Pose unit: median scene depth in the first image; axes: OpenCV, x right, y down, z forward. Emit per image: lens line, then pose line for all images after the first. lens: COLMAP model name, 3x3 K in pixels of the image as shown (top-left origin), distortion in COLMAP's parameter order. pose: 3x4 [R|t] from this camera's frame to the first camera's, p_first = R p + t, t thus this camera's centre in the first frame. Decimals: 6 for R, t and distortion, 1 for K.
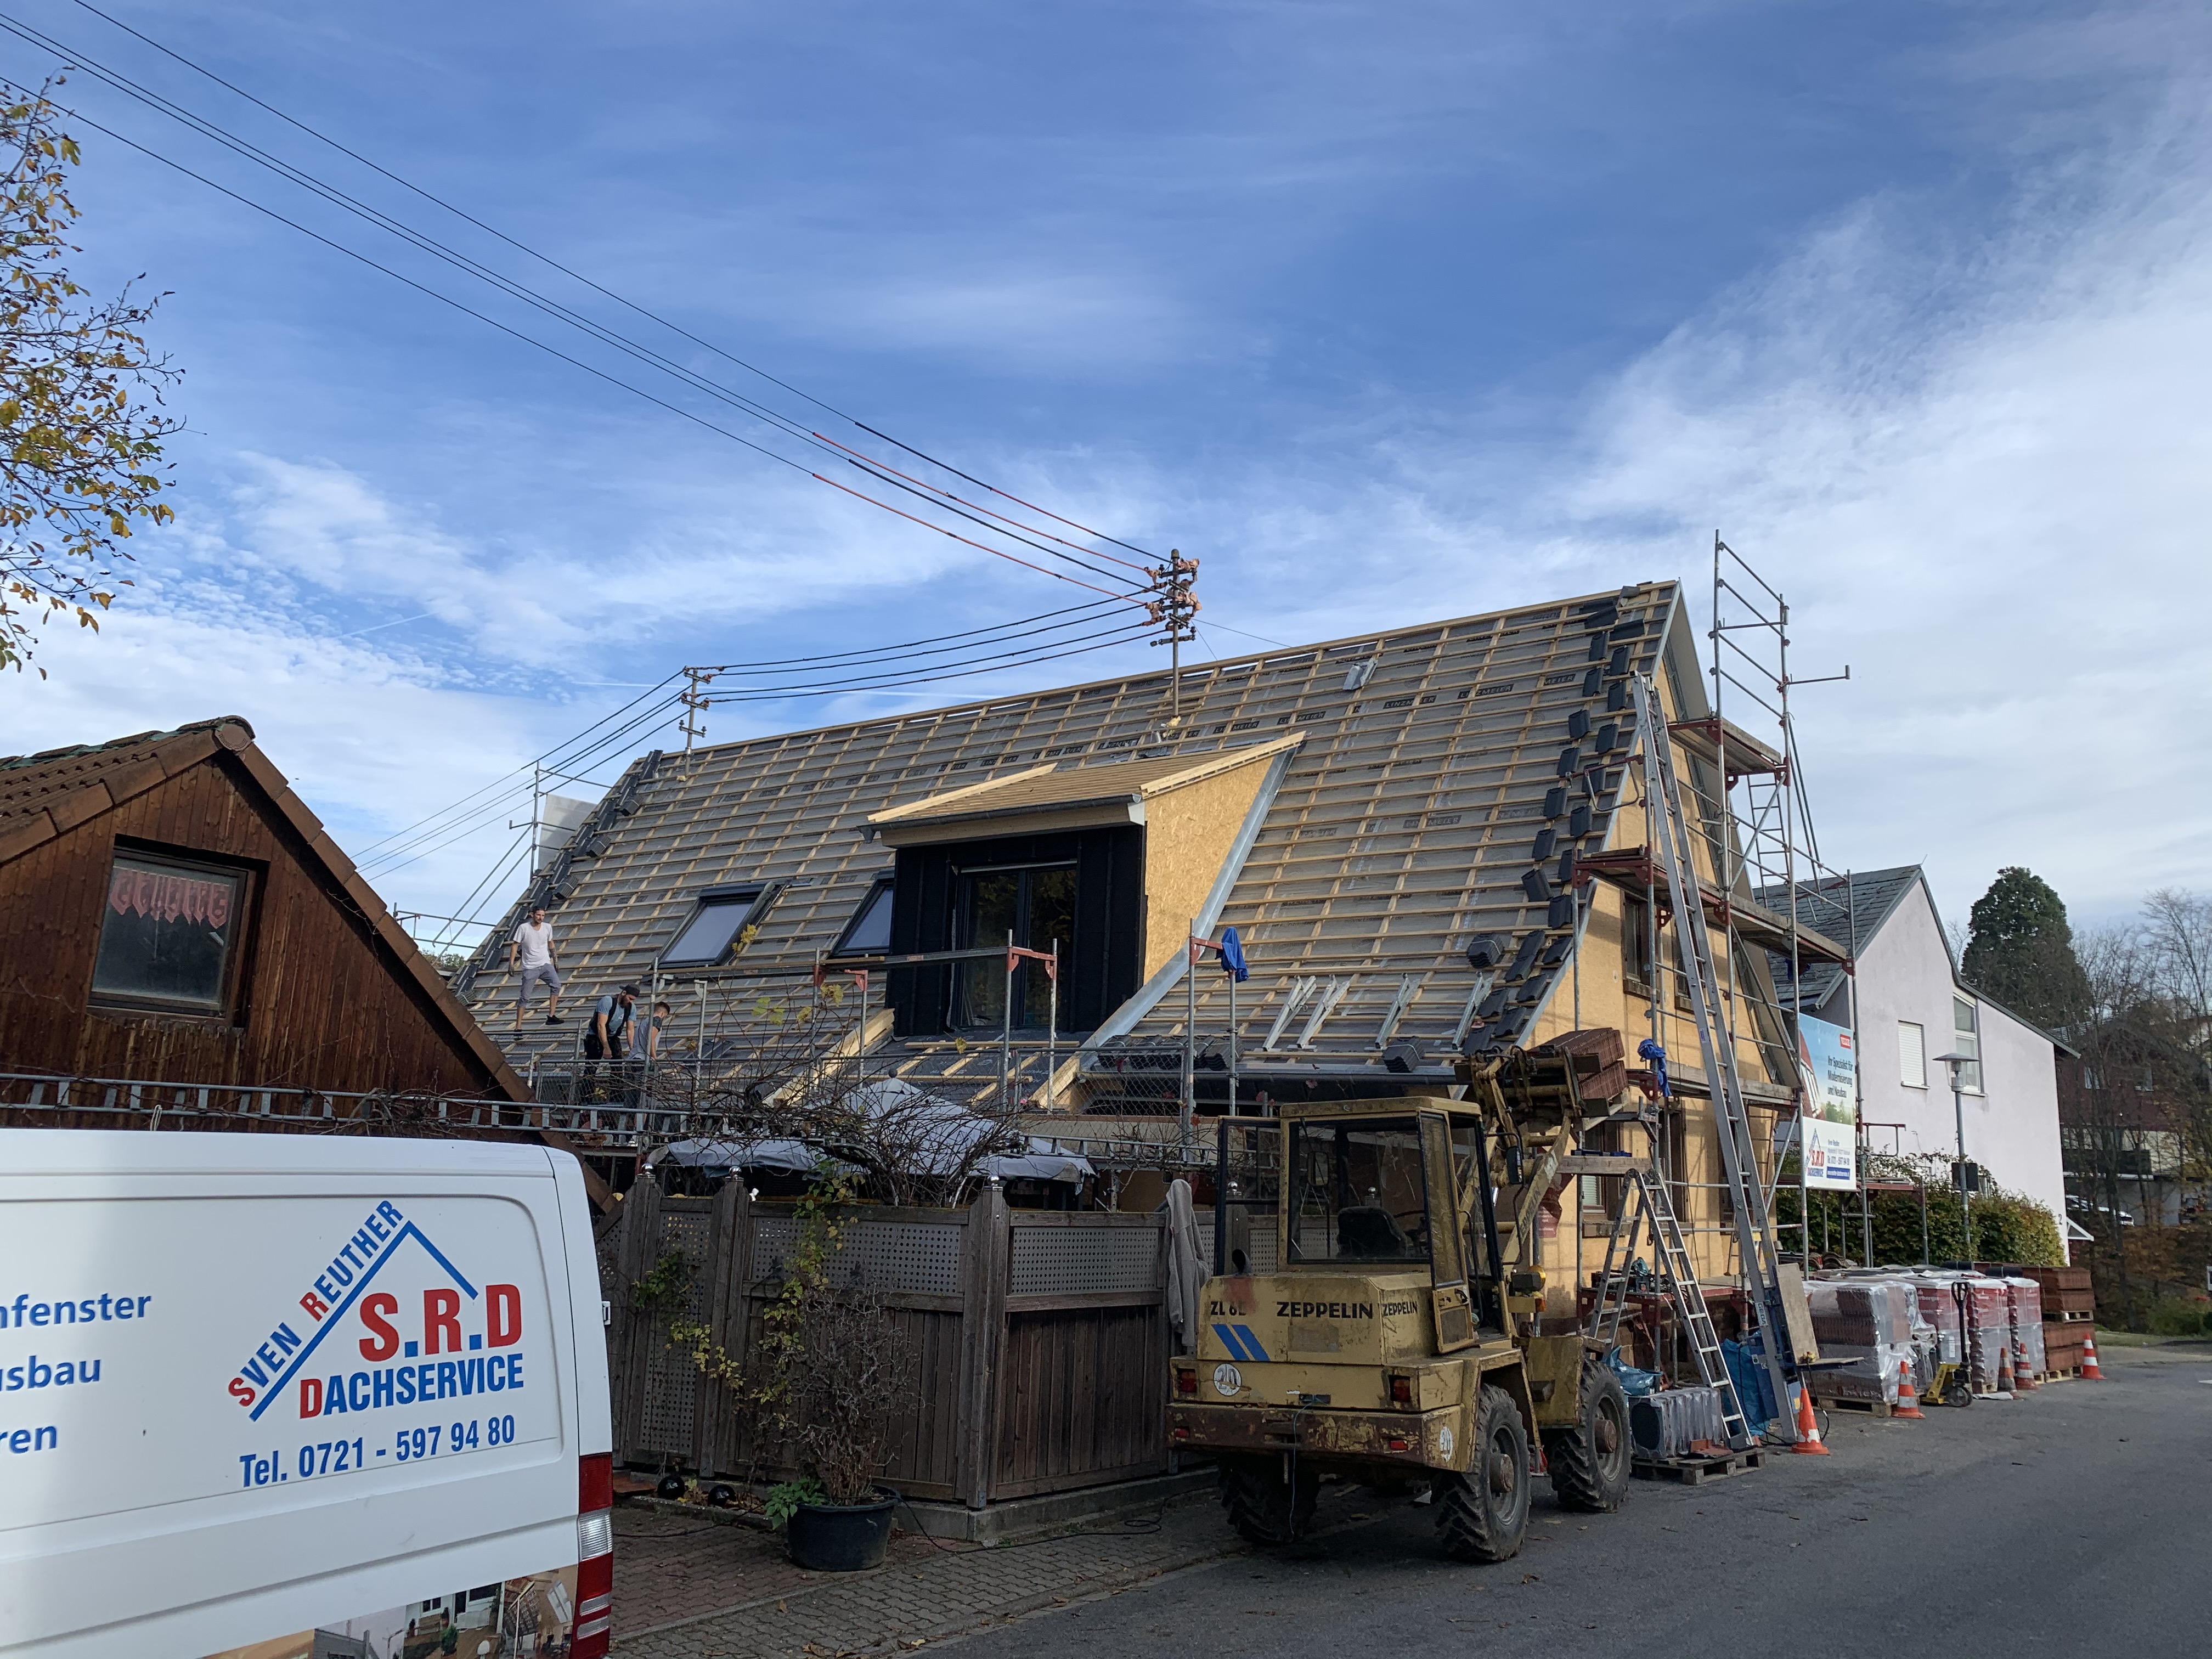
lens RADIAL K [[1655.7, 0, 1096.5], [0, 1655.7, 833.6], [0, 0, 1]] dist [-0.005651, 0.000660]
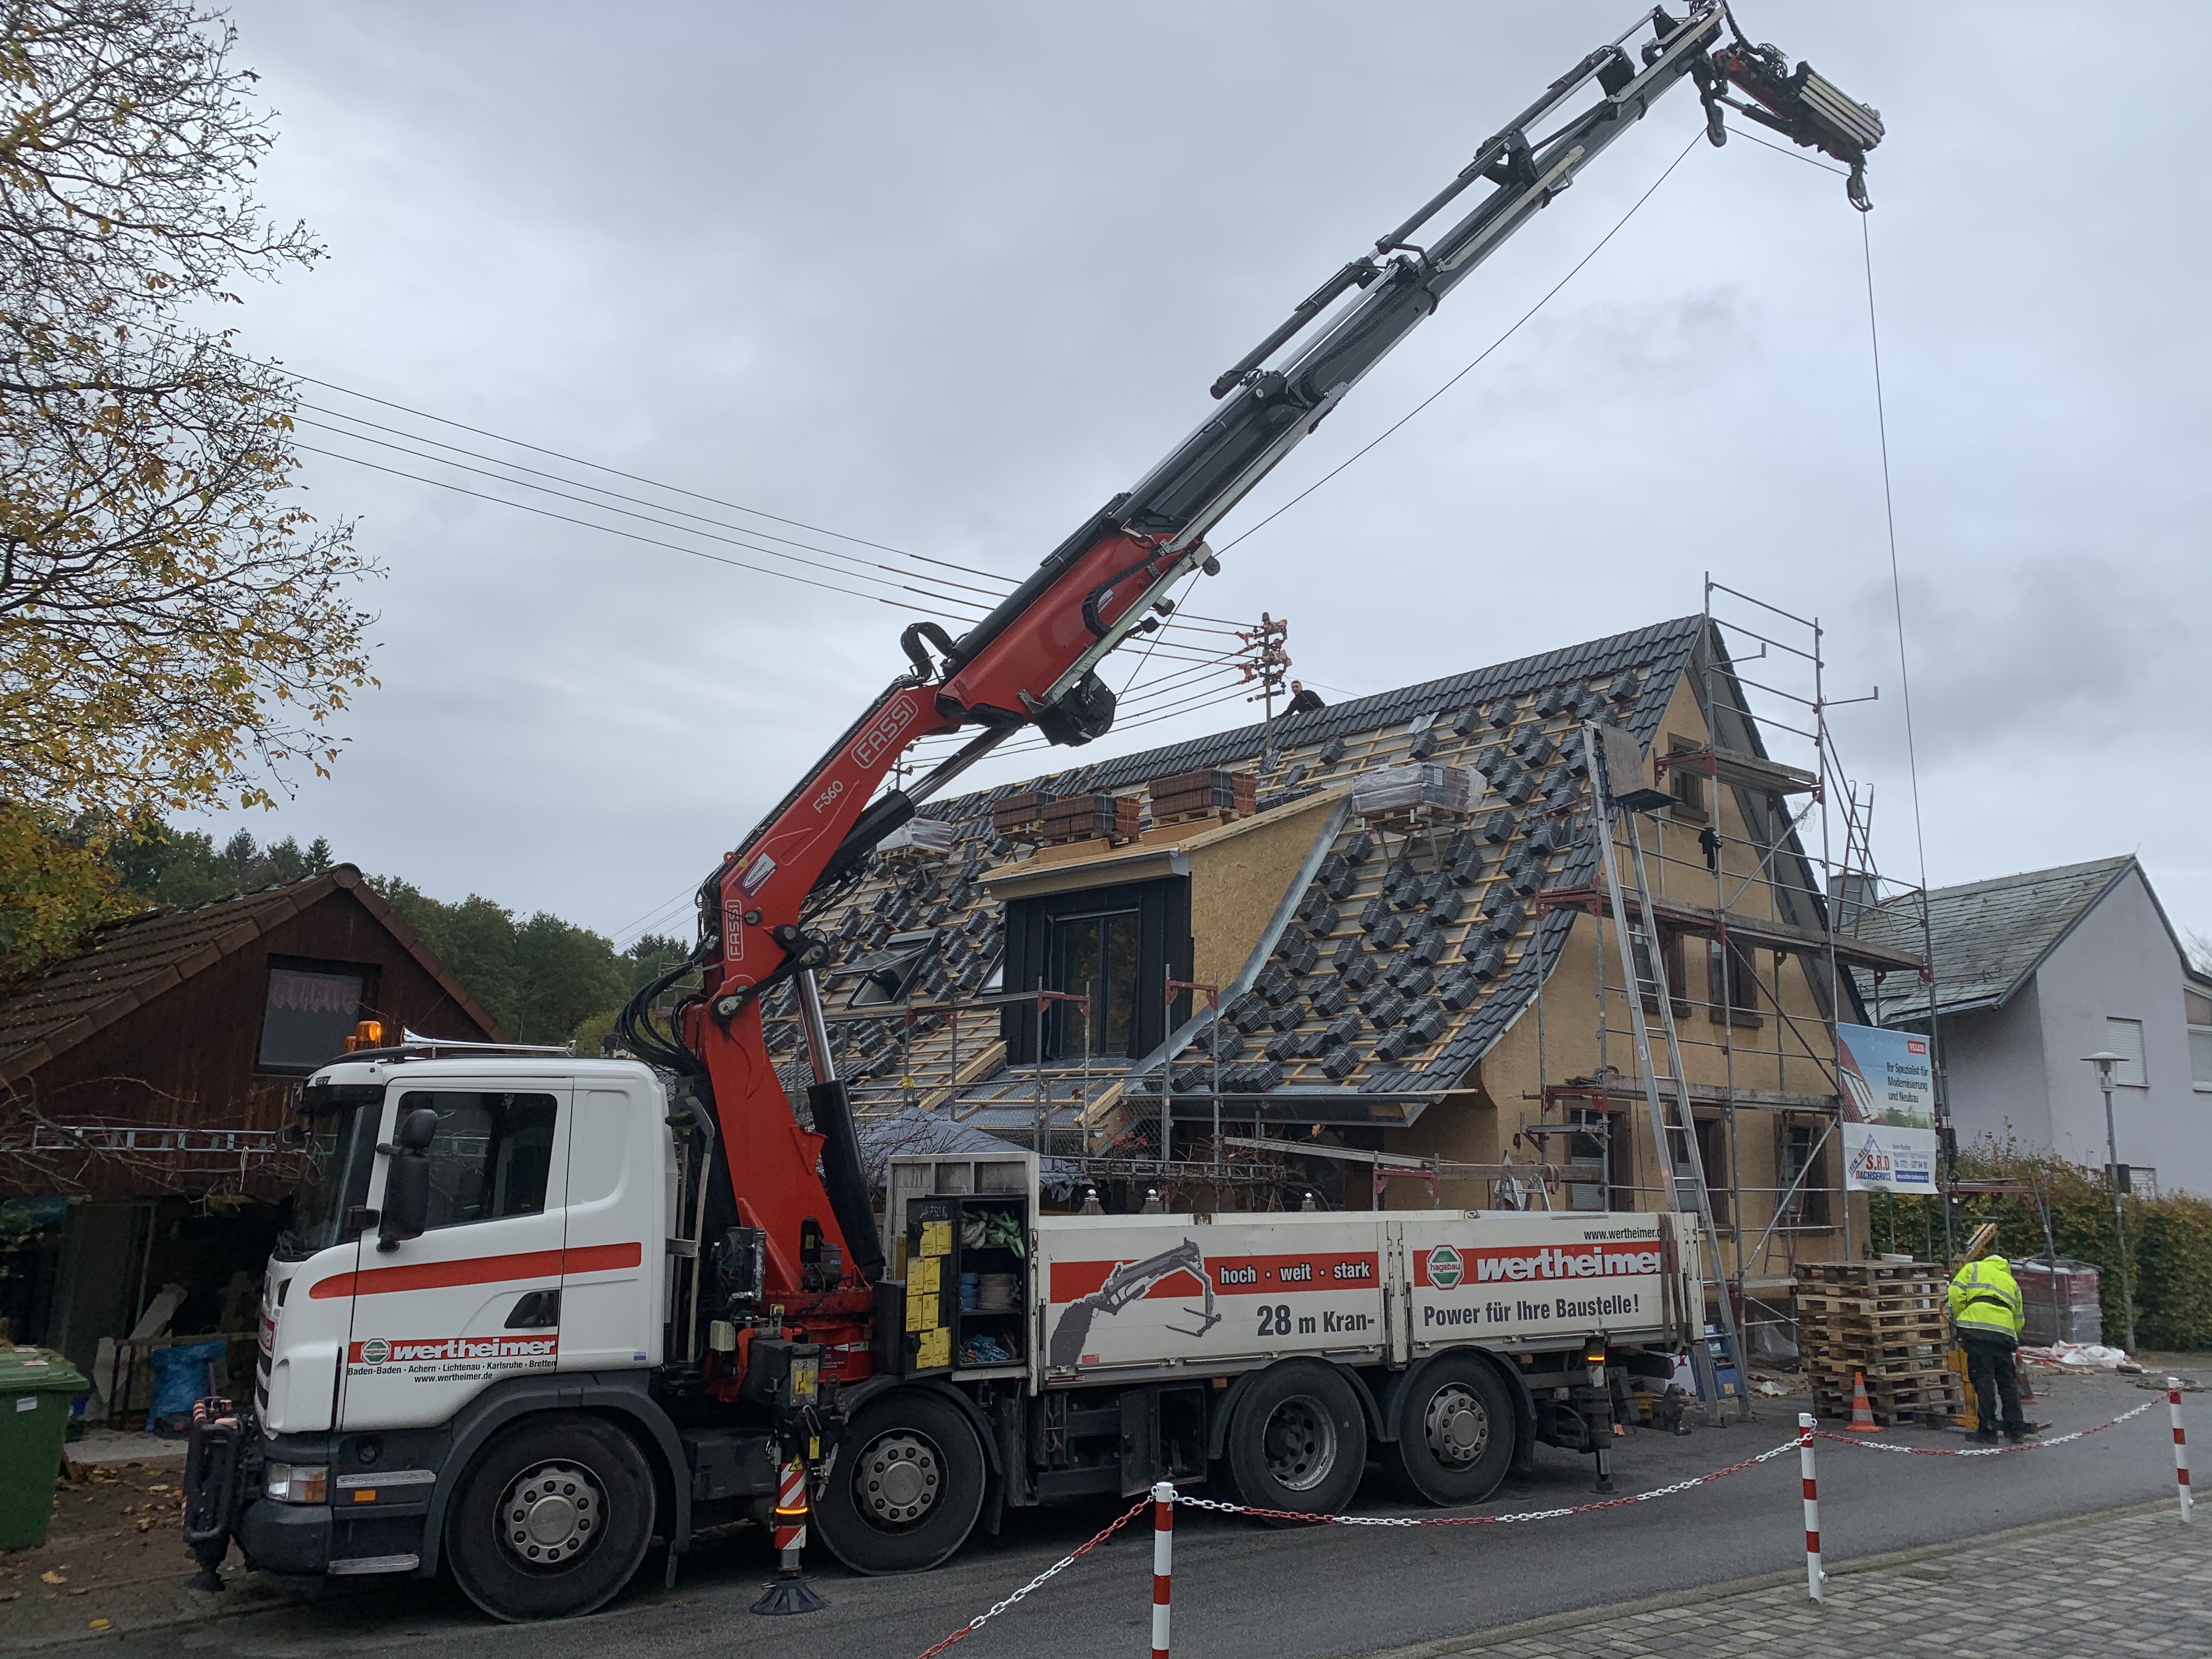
lens RADIAL K [[1655.7, 0, 1090.6], [0, 1655.7, 828.3], [0, 0, 1]] dist [-0.005651, 0.000660]
pose [[0.975827, -0.053817, -0.211815, 0.182696], [0.052085, 0.998548, -0.013753, -0.022873], [0.212248, 0.002388, 0.977213, -0.109695]]
